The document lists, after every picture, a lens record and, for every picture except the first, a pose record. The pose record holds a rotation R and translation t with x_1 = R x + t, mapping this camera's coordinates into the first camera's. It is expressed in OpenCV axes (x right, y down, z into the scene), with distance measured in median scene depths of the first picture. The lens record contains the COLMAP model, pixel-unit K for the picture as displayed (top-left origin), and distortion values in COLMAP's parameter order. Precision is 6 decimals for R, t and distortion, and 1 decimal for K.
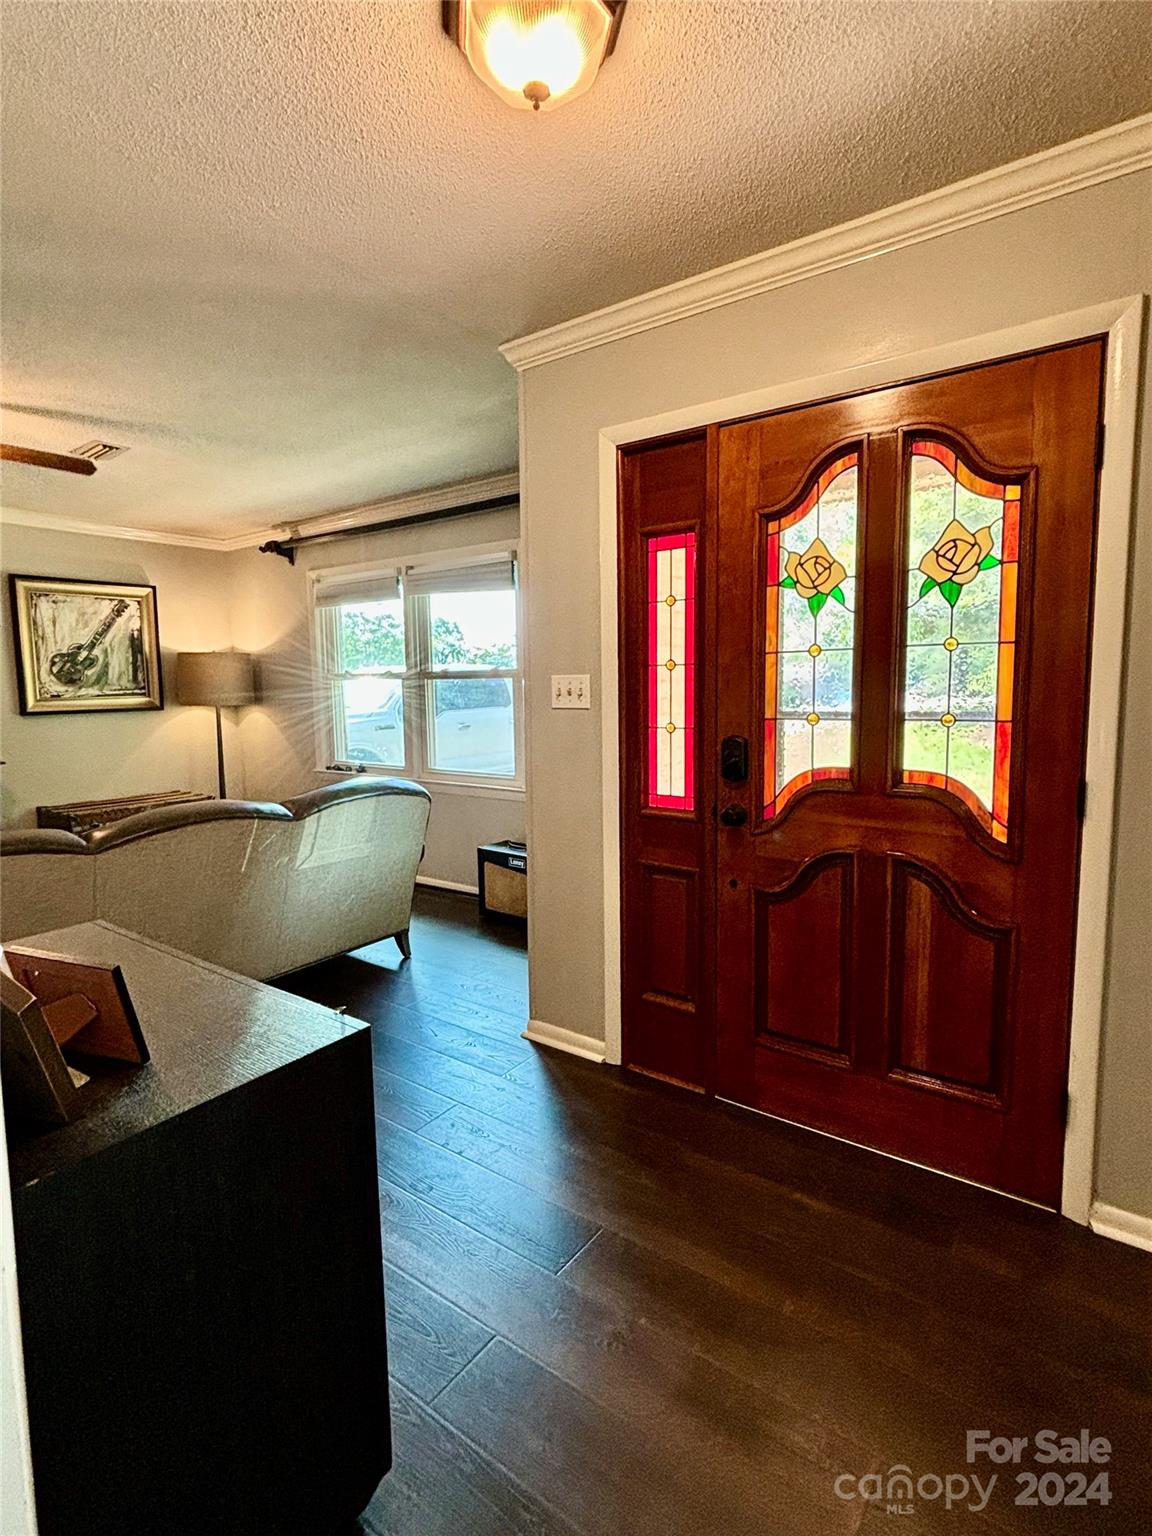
lens RADIAL K [[776.5, 0, 574.2], [0, 776.5, 761.7], [0, 0, 1]] dist [0.002648, 0.000193]
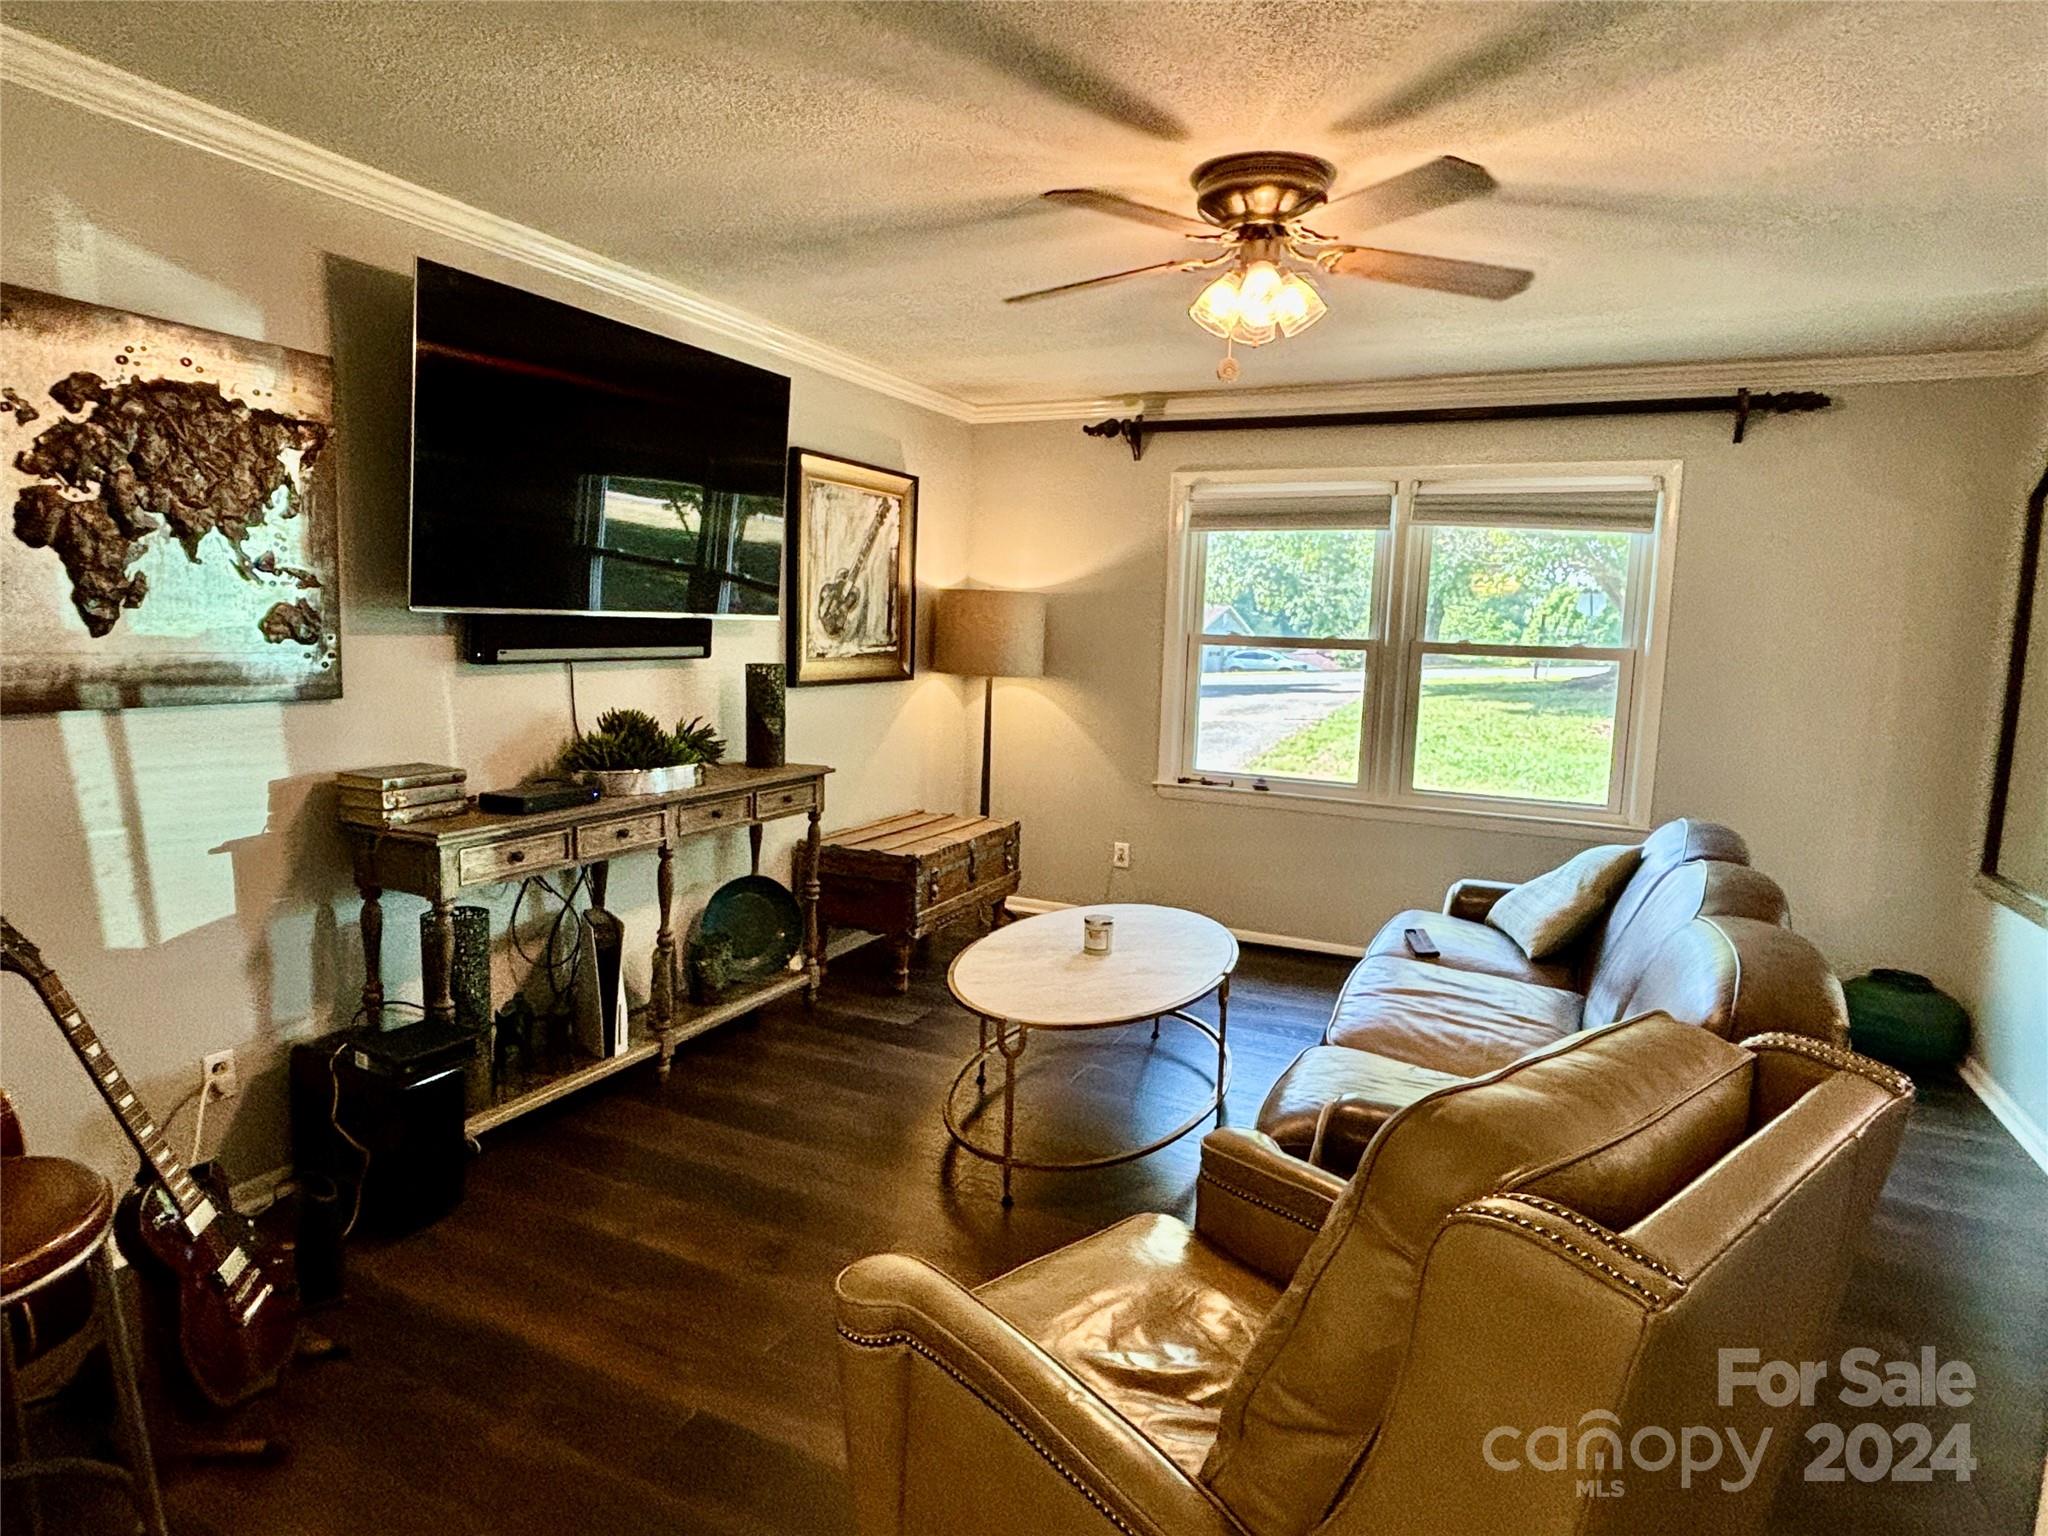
lens RADIAL K [[1146.0, 0, 1025.8], [0, 1146.0, 767.0], [0, 0, 1]] dist [0.000686, -0.000008]
pose [[0.978777, 0.020307, 0.203919, -0.655825], [-0.024117, 0.999578, 0.016217, -0.015753], [-0.203503, -0.020791, 0.978853, 0.101002]]
